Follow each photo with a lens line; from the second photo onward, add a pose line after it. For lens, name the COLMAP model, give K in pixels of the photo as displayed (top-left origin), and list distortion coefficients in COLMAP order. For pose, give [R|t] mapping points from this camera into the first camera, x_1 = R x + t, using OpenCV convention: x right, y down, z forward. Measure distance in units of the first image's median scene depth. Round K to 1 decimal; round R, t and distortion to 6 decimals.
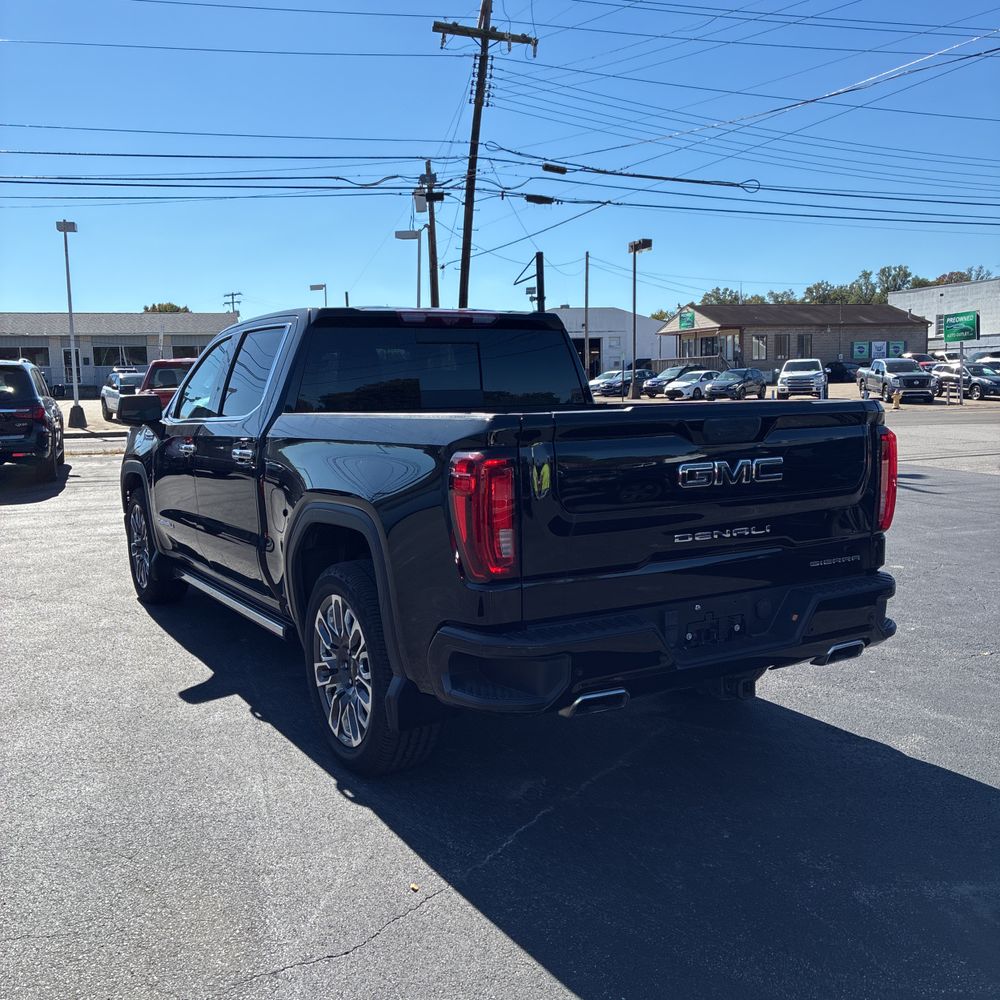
lens RADIAL K [[1048.1, 0, 504.2], [0, 1048.1, 461.7], [0, 0, 1]] dist [0.018526, -0.008832]
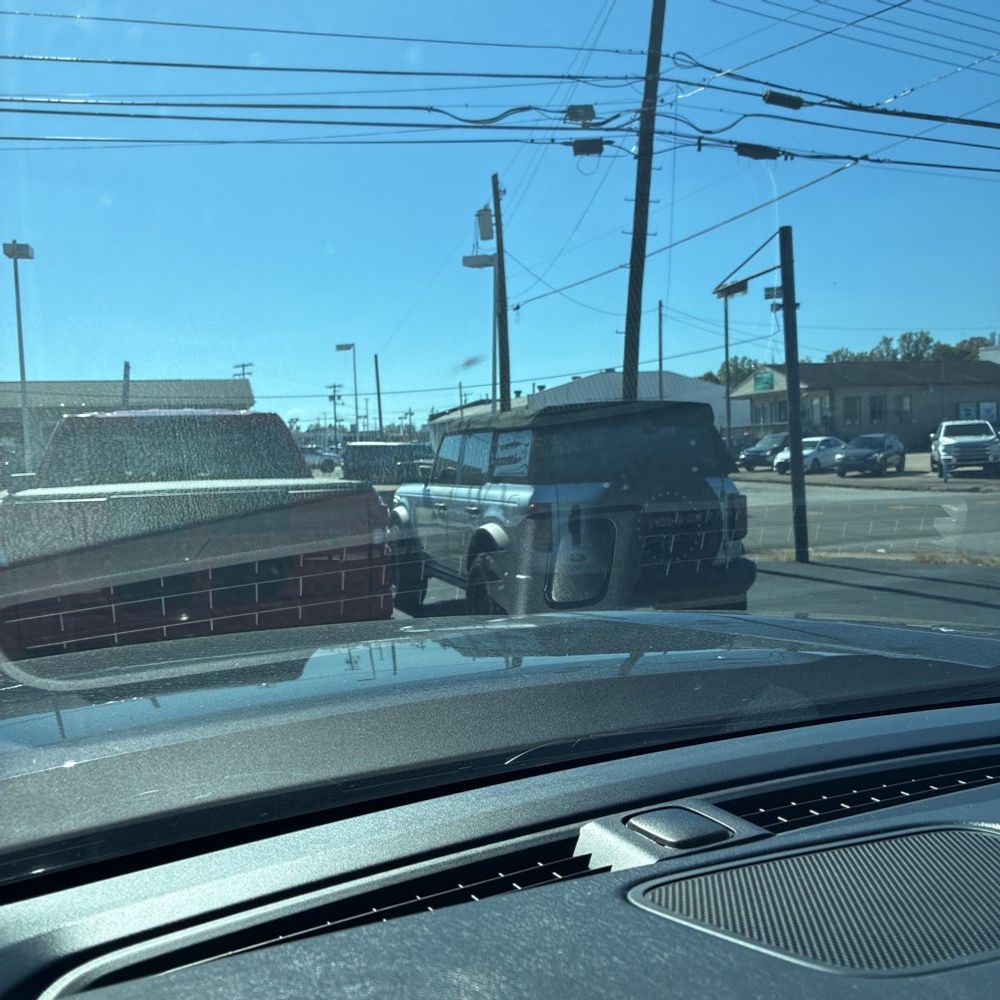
lens RADIAL K [[1048.1, 0, 504.2], [0, 1048.1, 461.7], [0, 0, 1]] dist [0.018526, -0.008832]
pose [[0.999852, -0.015318, -0.007770, -0.057129], [0.014736, 0.997434, -0.070055, -0.016828], [0.008823, 0.069931, 0.997513, 0.214203]]
